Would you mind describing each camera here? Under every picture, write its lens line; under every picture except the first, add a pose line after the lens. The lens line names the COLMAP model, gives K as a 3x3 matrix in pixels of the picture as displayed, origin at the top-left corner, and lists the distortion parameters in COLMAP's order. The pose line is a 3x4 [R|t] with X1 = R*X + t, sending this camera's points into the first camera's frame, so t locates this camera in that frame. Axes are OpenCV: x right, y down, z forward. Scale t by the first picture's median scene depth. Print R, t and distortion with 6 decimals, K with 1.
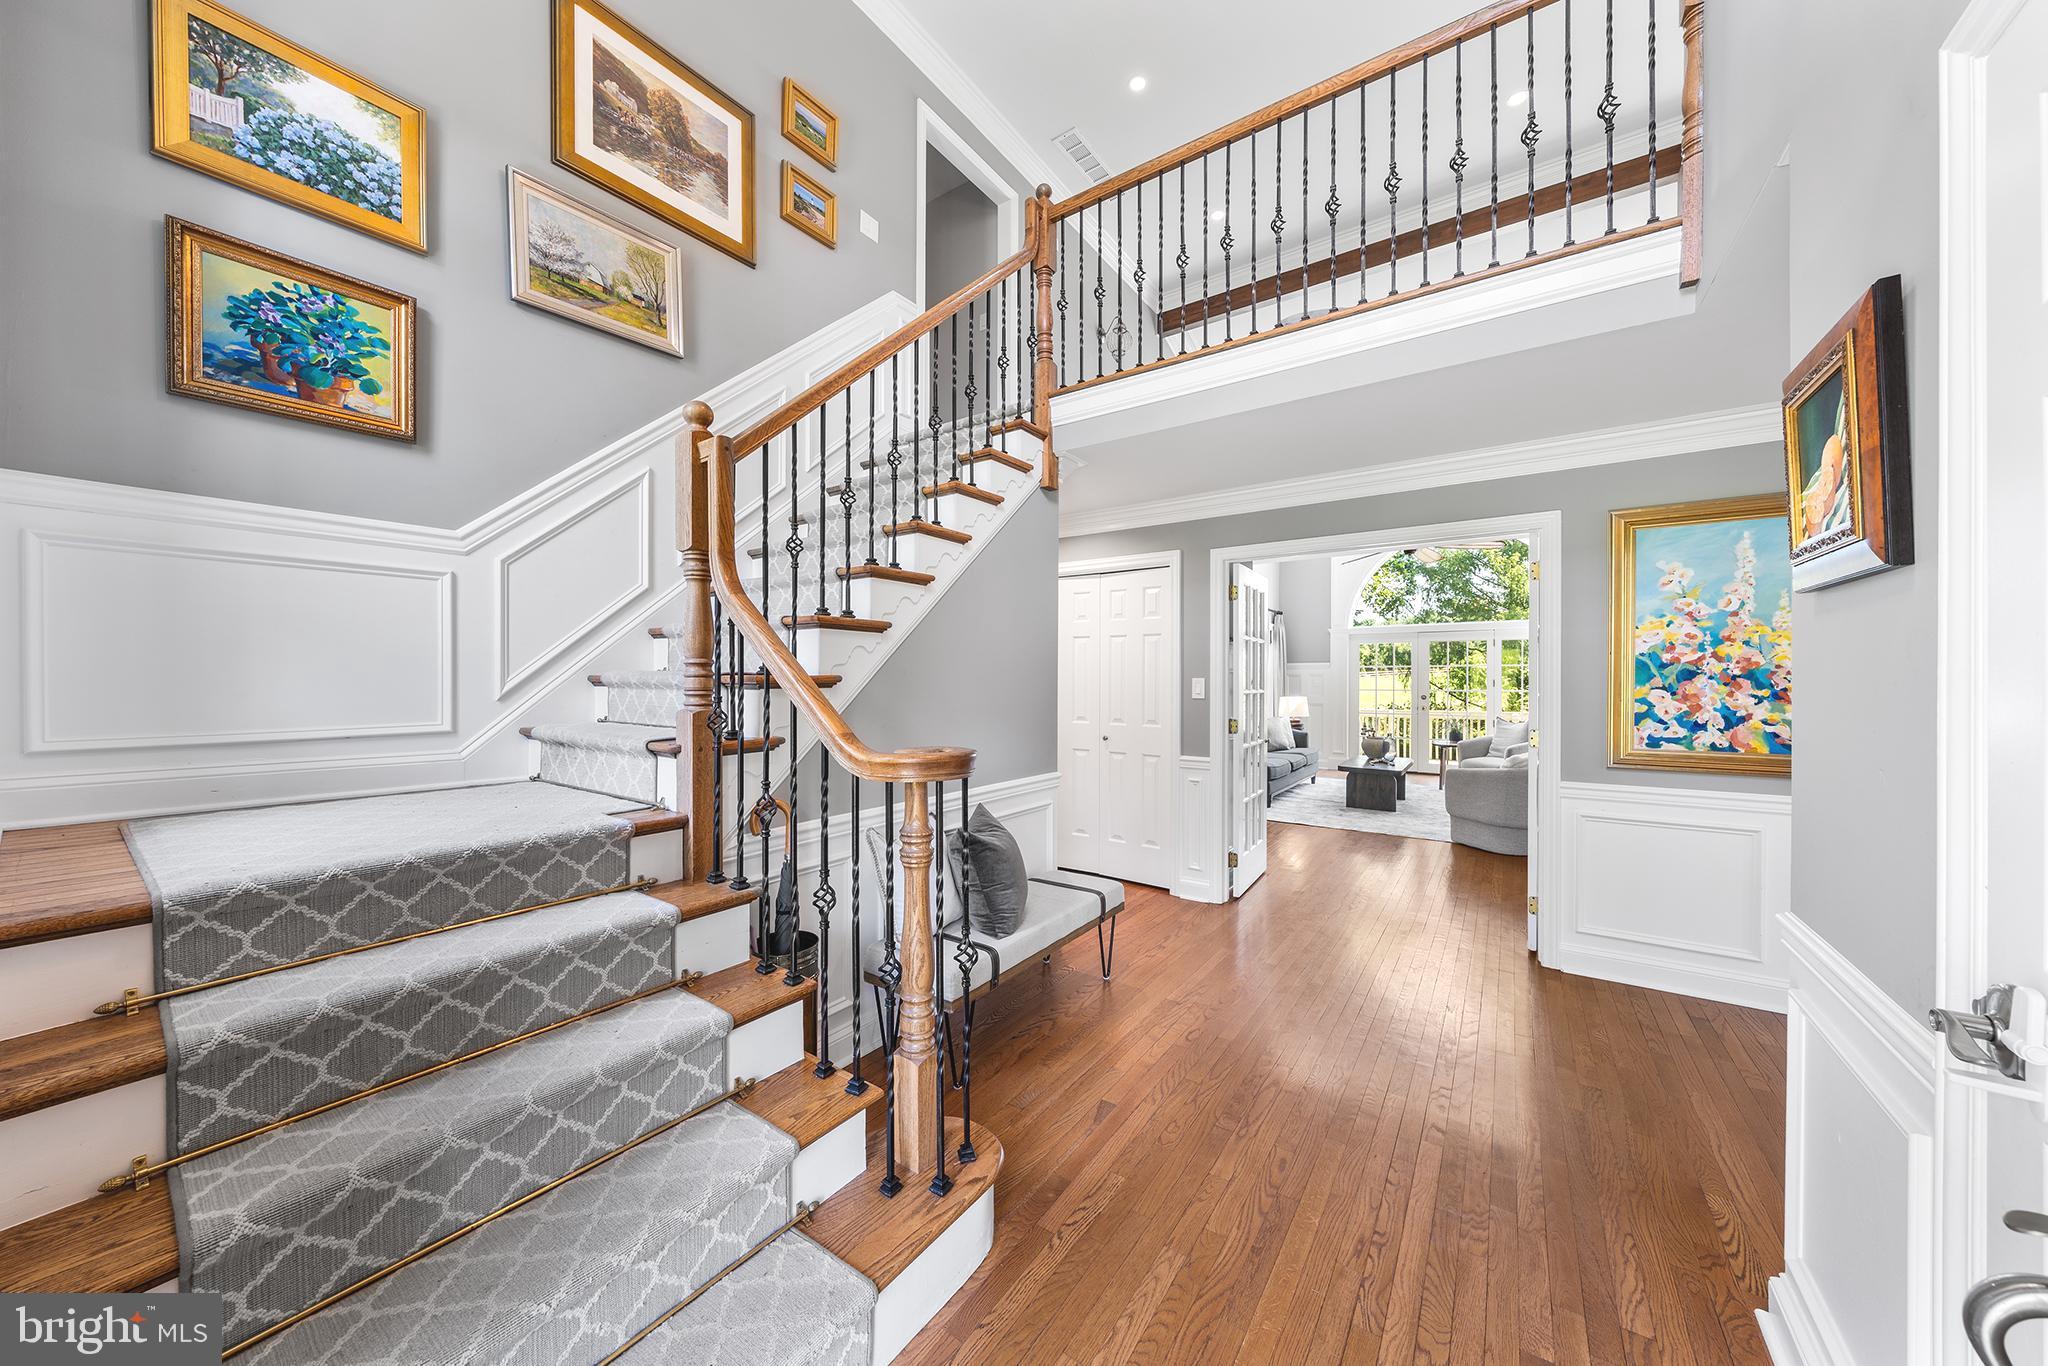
lens RADIAL K [[715.0, 0, 1023.5], [0, 715.0, 692.3], [0, 0, 1]] dist [0.000700, -0.002308]
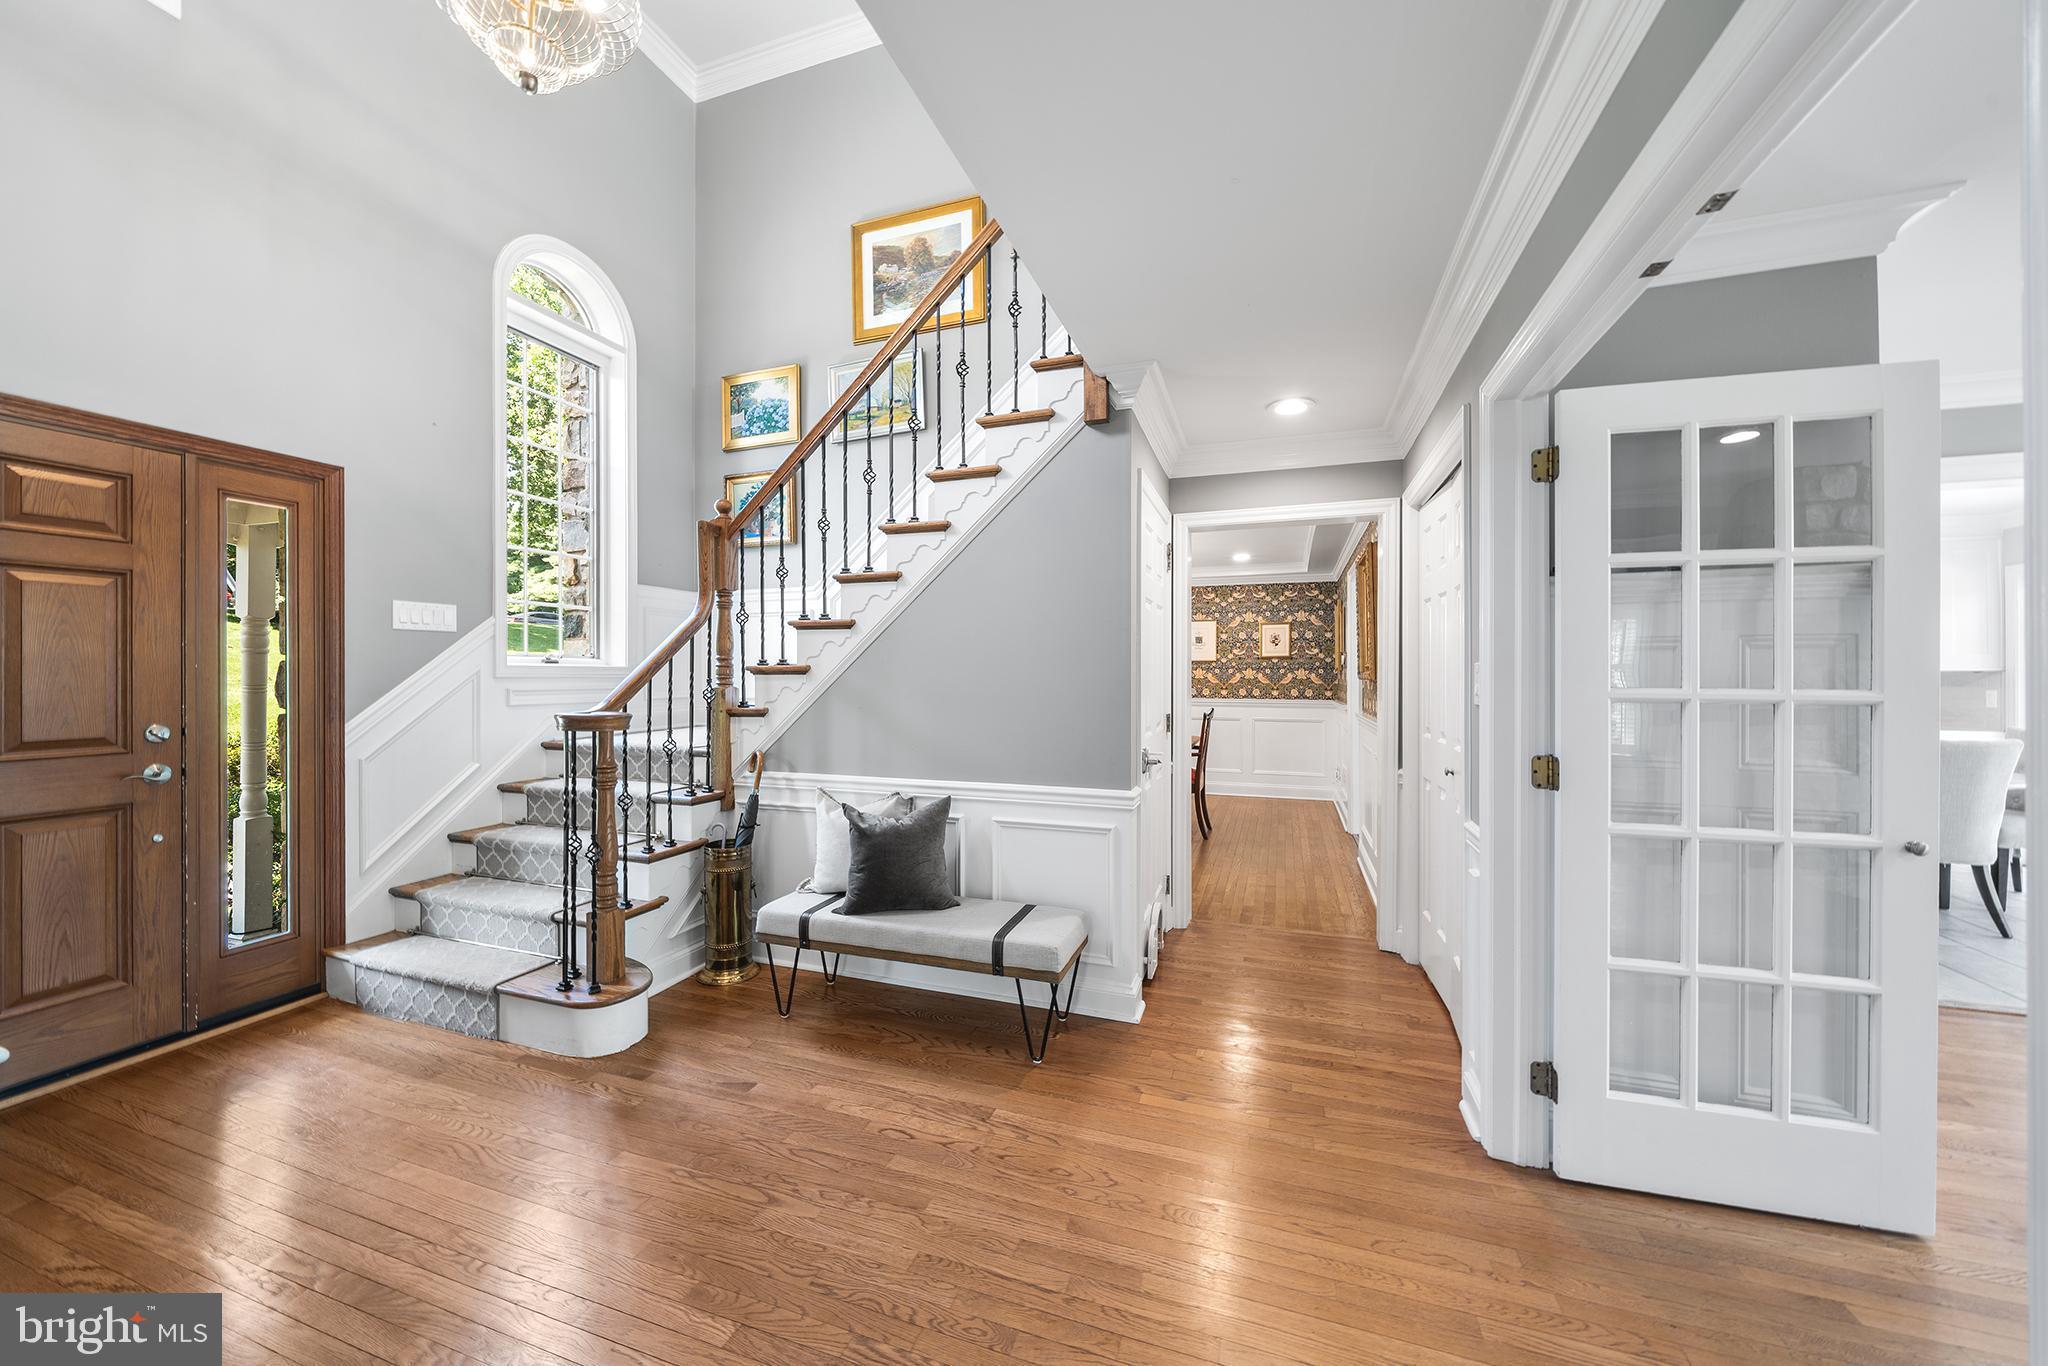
lens RADIAL K [[715.0, 0, 1023.5], [0, 715.0, 692.3], [0, 0, 1]] dist [0.000700, -0.002308]
pose [[0.273795, 0.028121, -0.961377, 0.975852], [-0.017550, 0.999552, 0.024239, -0.012553], [0.961628, 0.010235, 0.274166, 0.909232]]
